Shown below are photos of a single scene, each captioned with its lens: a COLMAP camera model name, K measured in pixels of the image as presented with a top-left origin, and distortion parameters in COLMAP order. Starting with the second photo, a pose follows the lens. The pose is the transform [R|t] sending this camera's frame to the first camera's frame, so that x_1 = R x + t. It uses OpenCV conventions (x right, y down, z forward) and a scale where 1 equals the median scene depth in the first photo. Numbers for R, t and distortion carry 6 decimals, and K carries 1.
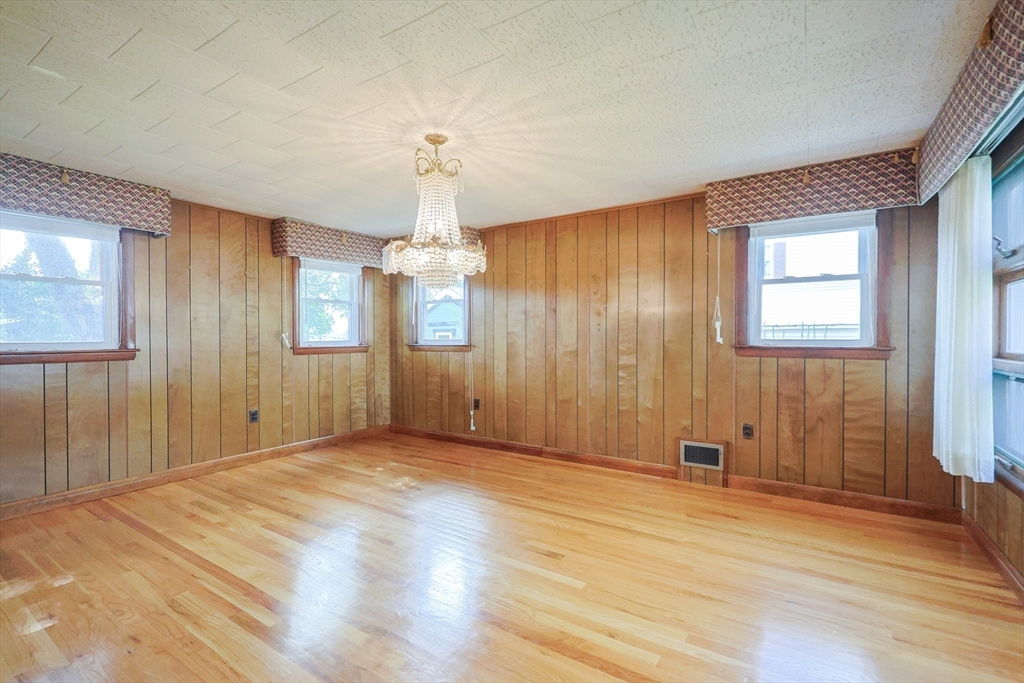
lens RADIAL K [[434.5, 0, 505.6], [0, 434.5, 337.3], [0, 0, 1]] dist [0.000402, 0.000281]
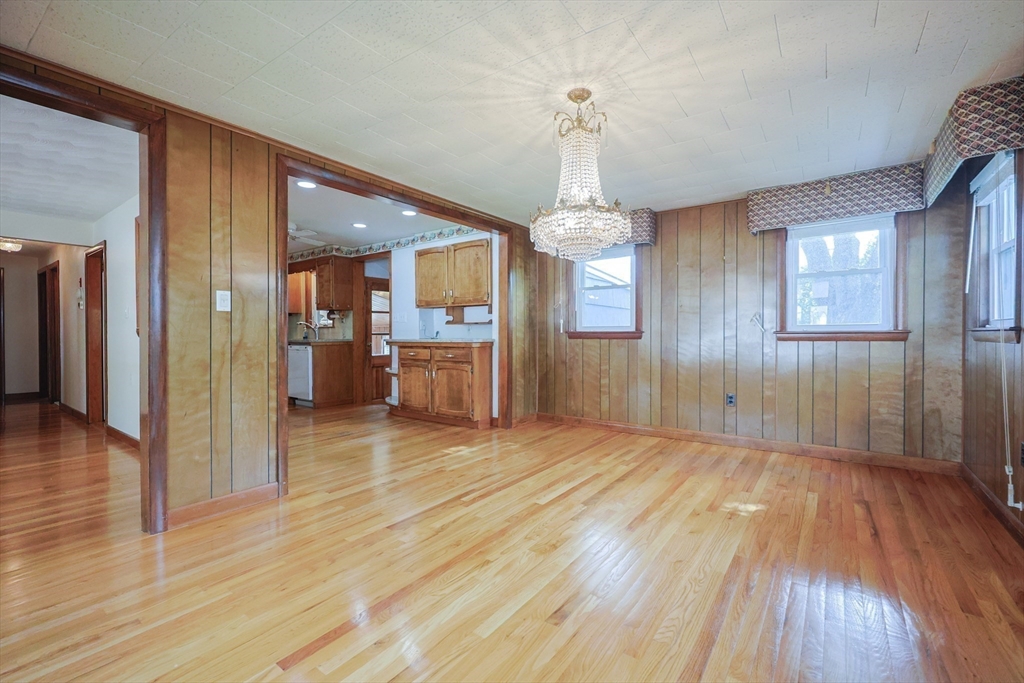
lens RADIAL K [[448.0, 0, 519.1], [0, 448.0, 335.7], [0, 0, 1]] dist [-0.000774, -0.000409]
pose [[-0.005784, 0.012770, -0.999902, 0.531082], [0.004866, 0.999907, 0.012742, 0.021415], [0.999971, -0.004792, -0.005846, 0.598743]]
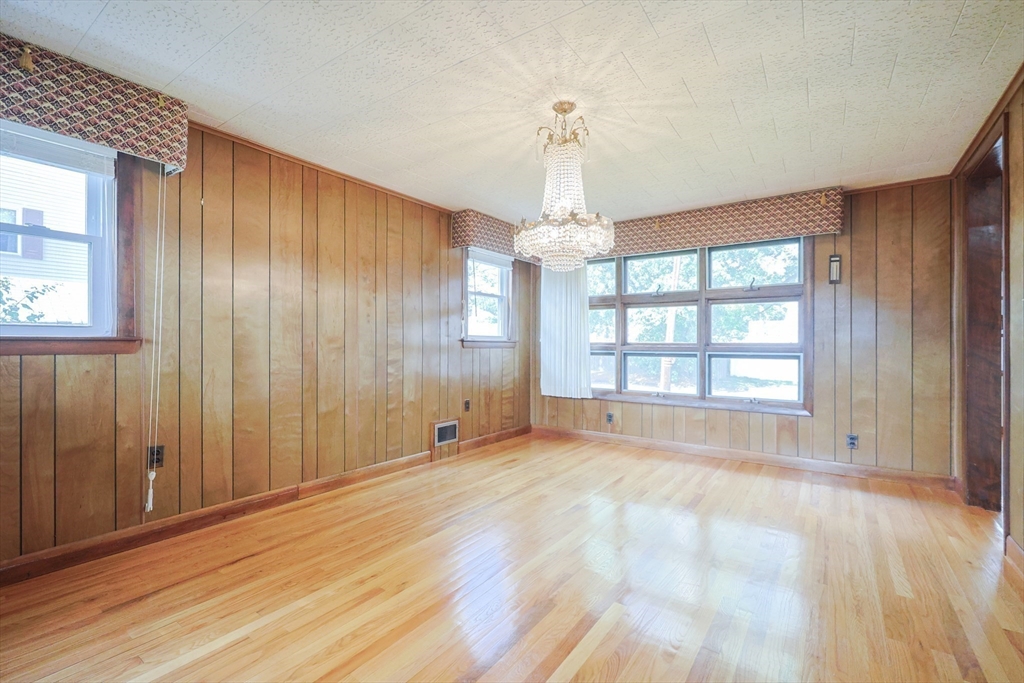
lens RADIAL K [[492.8, 0, 512.0], [0, 492.8, 341.5], [0, 0, 1]] dist [-0.000169, -0.000112]
pose [[0.008036, 0.007344, 0.999941, -0.813317], [-0.003676, 0.999966, -0.007314, 0.030086], [-0.999961, -0.003617, 0.008063, 0.749795]]
